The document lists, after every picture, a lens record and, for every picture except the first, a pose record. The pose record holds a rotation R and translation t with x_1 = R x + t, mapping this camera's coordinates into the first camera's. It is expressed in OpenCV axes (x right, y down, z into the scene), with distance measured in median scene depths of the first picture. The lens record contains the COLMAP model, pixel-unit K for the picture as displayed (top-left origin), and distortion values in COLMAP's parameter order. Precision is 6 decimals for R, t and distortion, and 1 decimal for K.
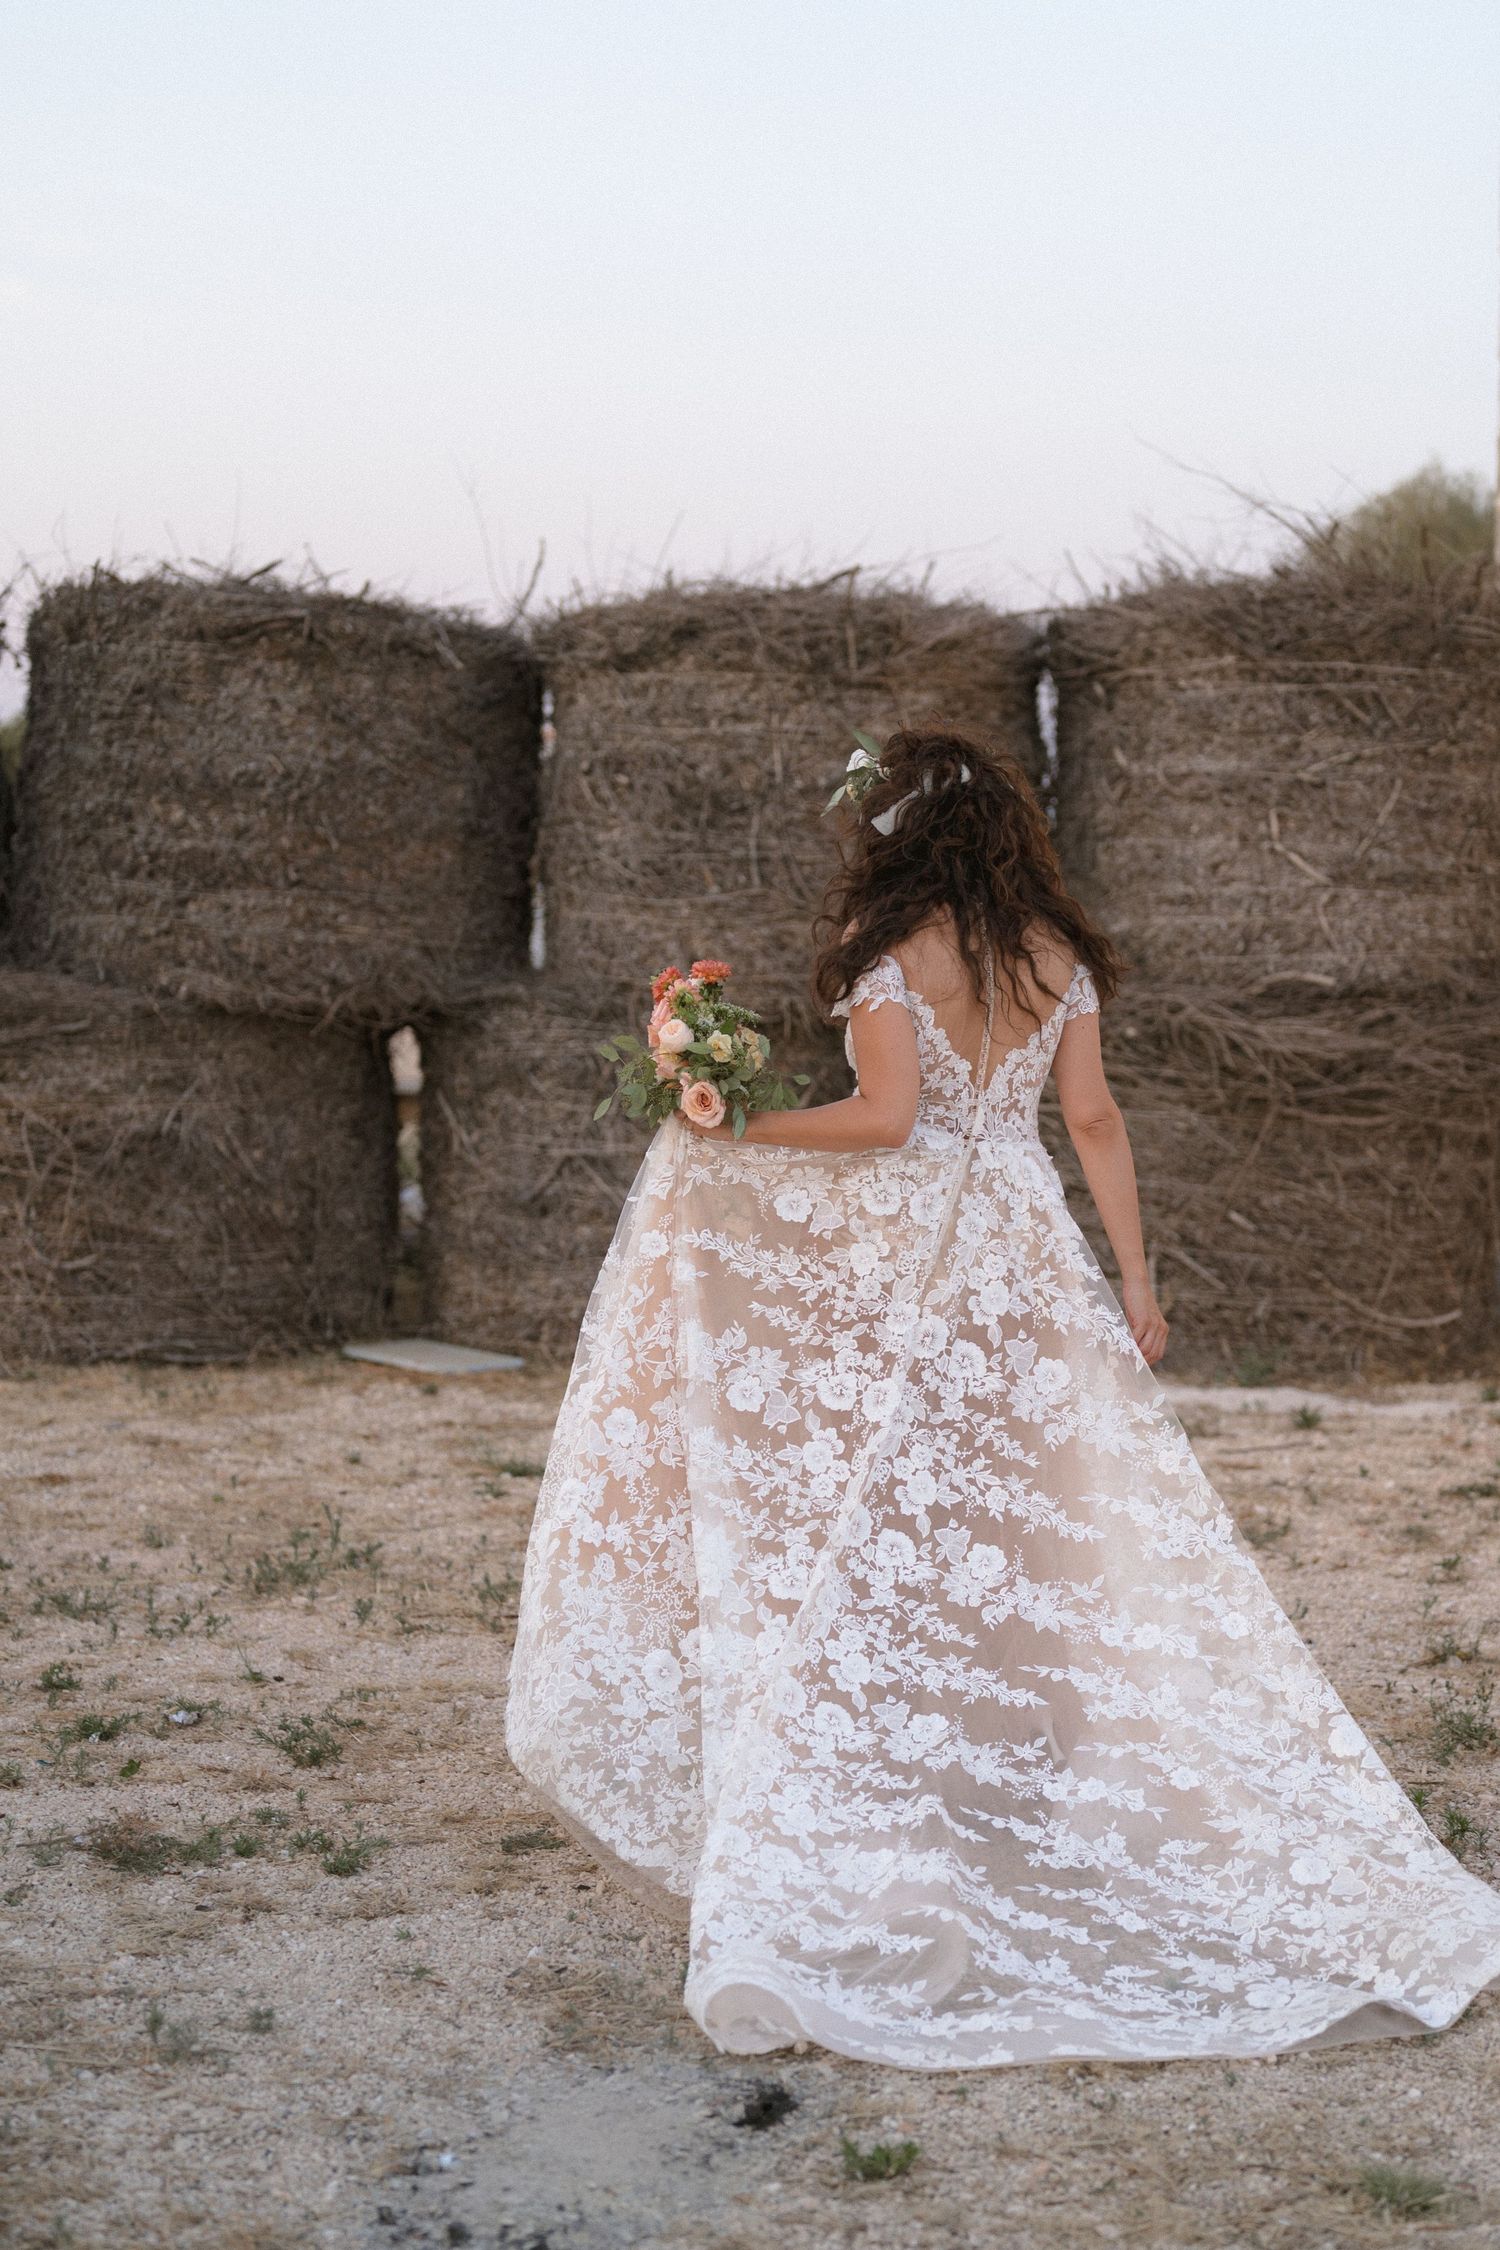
lens RADIAL K [[4110.9, 0, 750.0], [0, 4110.9, 1125.0], [0, 0, 1]] dist [-0.001420, 0.033820]
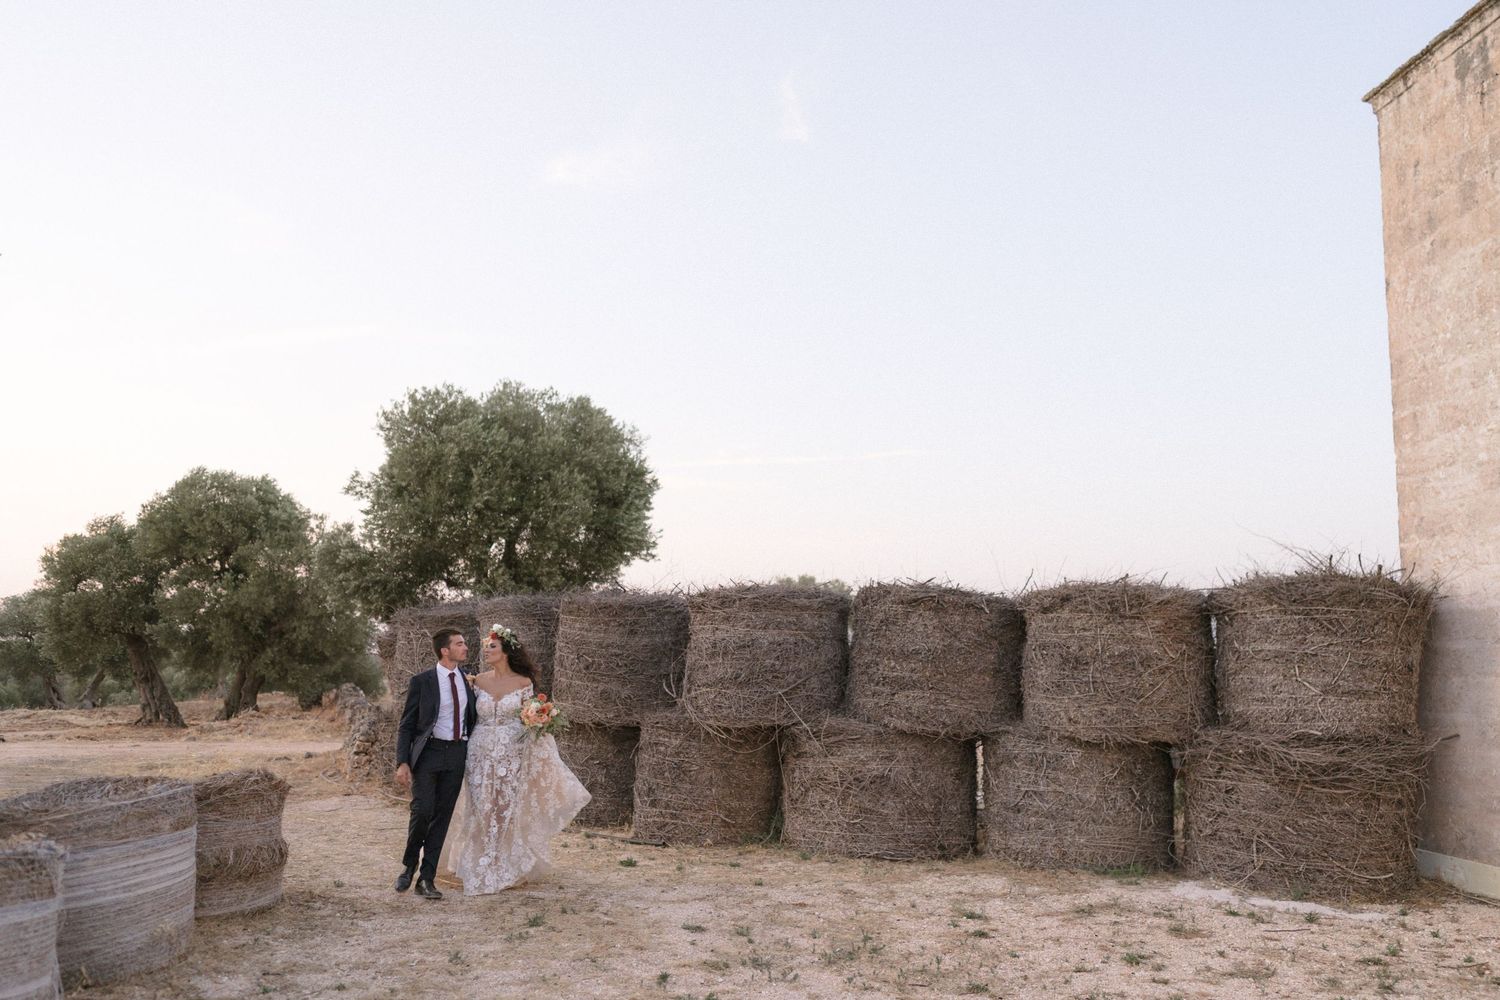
lens RADIAL K [[1218.2, 0, 750.0], [0, 1218.2, 500.0], [0, 0, 1]] dist [-0.008050, 0.008796]
pose [[0.926355, -0.043355, -0.374148, 0.097042], [-0.035918, 0.978658, -0.202334, -0.011192], [0.374935, 0.200872, 0.905027, 0.162091]]
